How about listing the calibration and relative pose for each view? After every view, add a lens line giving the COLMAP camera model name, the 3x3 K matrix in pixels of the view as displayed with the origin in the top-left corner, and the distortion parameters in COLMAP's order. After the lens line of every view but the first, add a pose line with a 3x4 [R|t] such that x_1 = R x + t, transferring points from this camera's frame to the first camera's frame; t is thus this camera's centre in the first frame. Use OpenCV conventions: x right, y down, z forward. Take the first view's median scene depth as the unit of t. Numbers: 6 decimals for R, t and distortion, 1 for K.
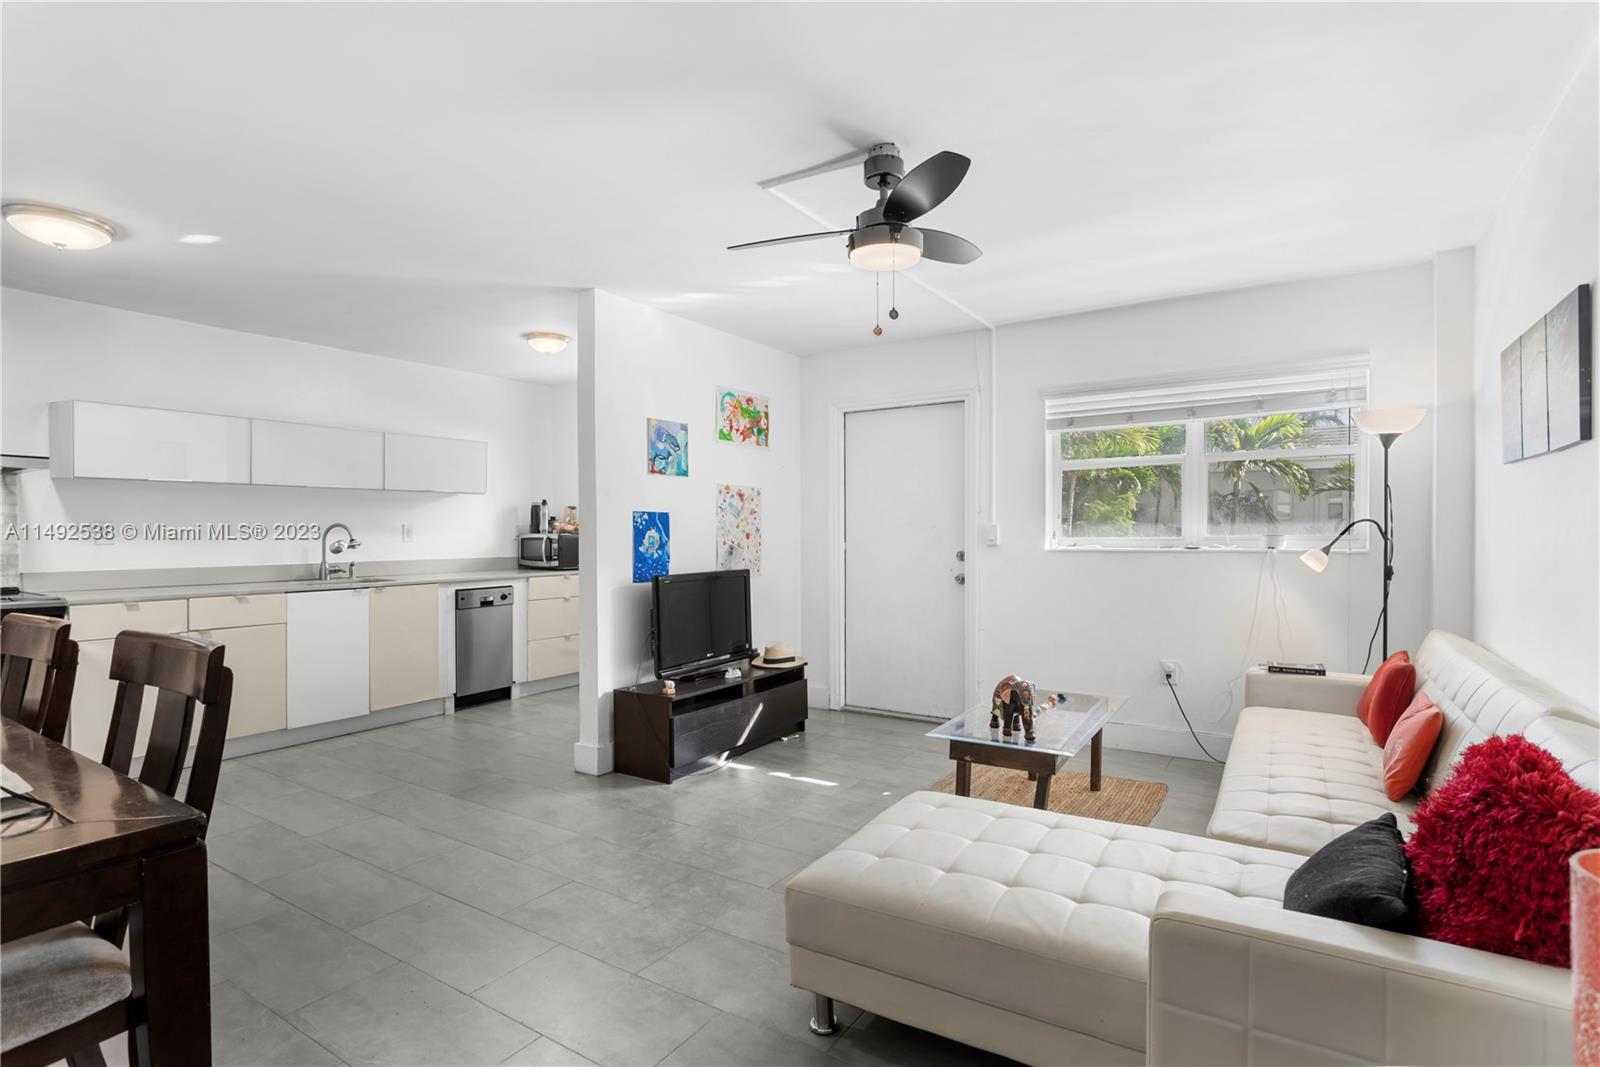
lens RADIAL K [[795.3, 0, 804.0], [0, 795.3, 538.1], [0, 0, 1]] dist [0.001632, 0.001165]
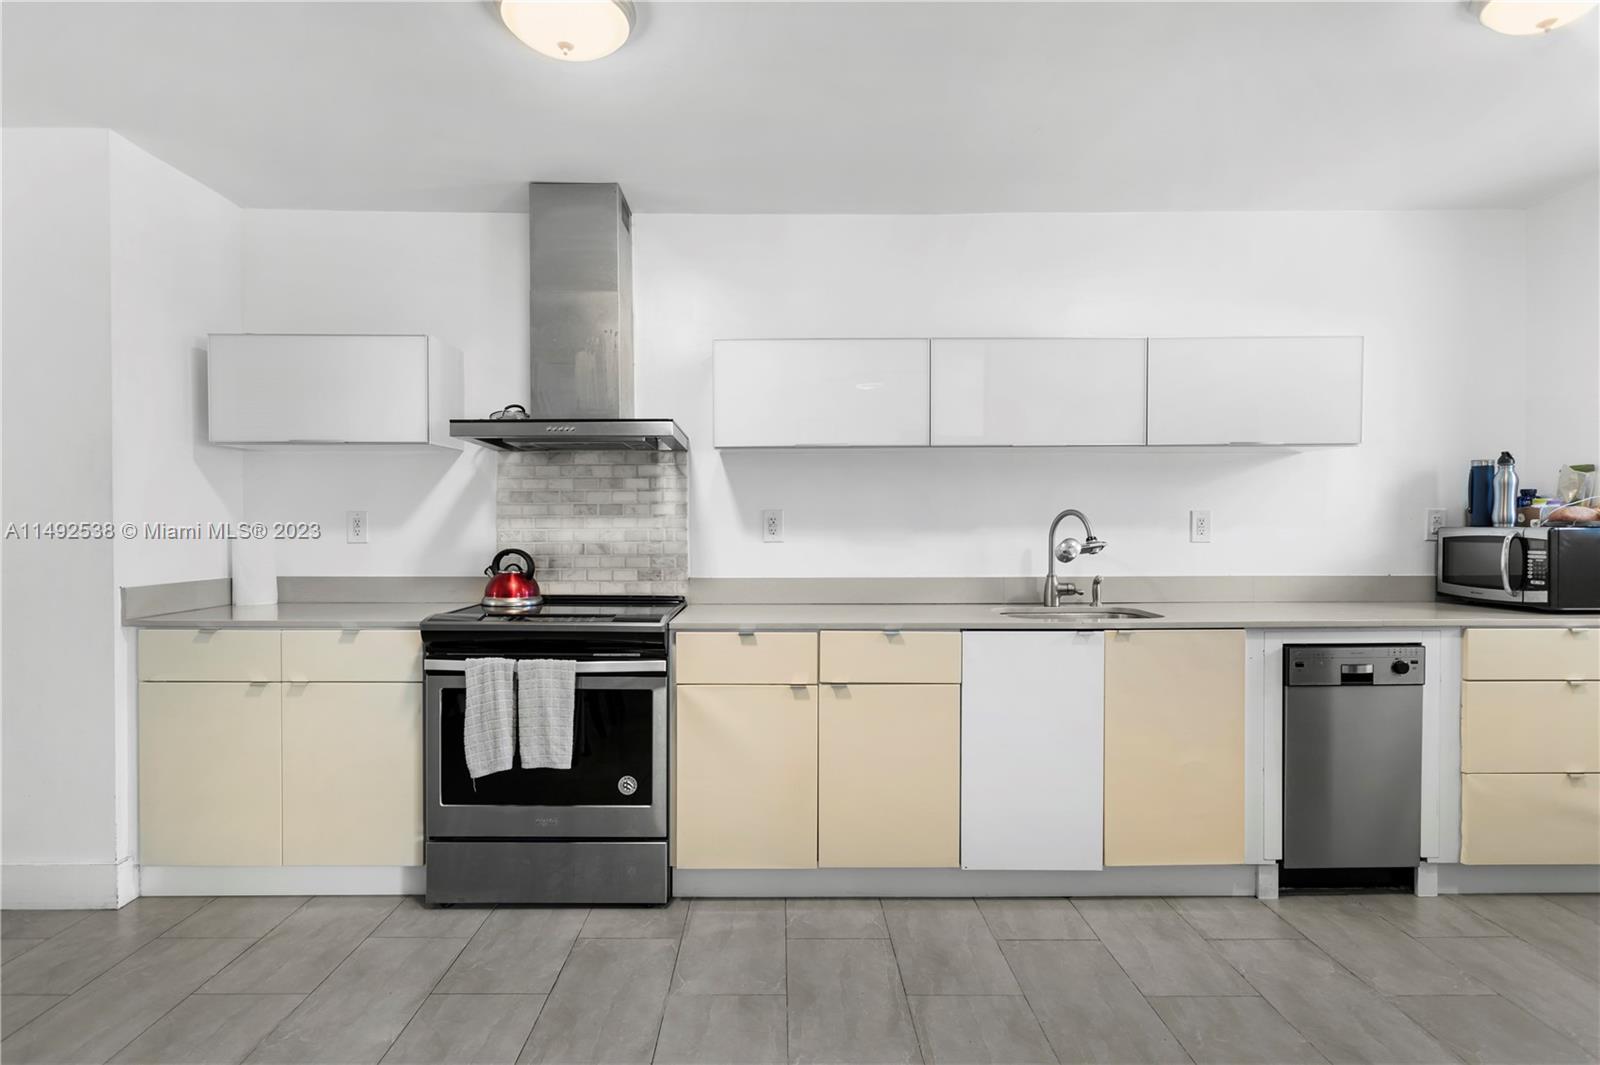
lens RADIAL K [[868.5, 0, 782.5], [0, 868.5, 542.9], [0, 0, 1]] dist [0.002516, 0.001303]
pose [[0.558220, 0.013529, -0.829583, -0.164637], [-0.005386, 0.999905, 0.012683, -0.001017], [0.829676, -0.002611, 0.558240, 0.434965]]
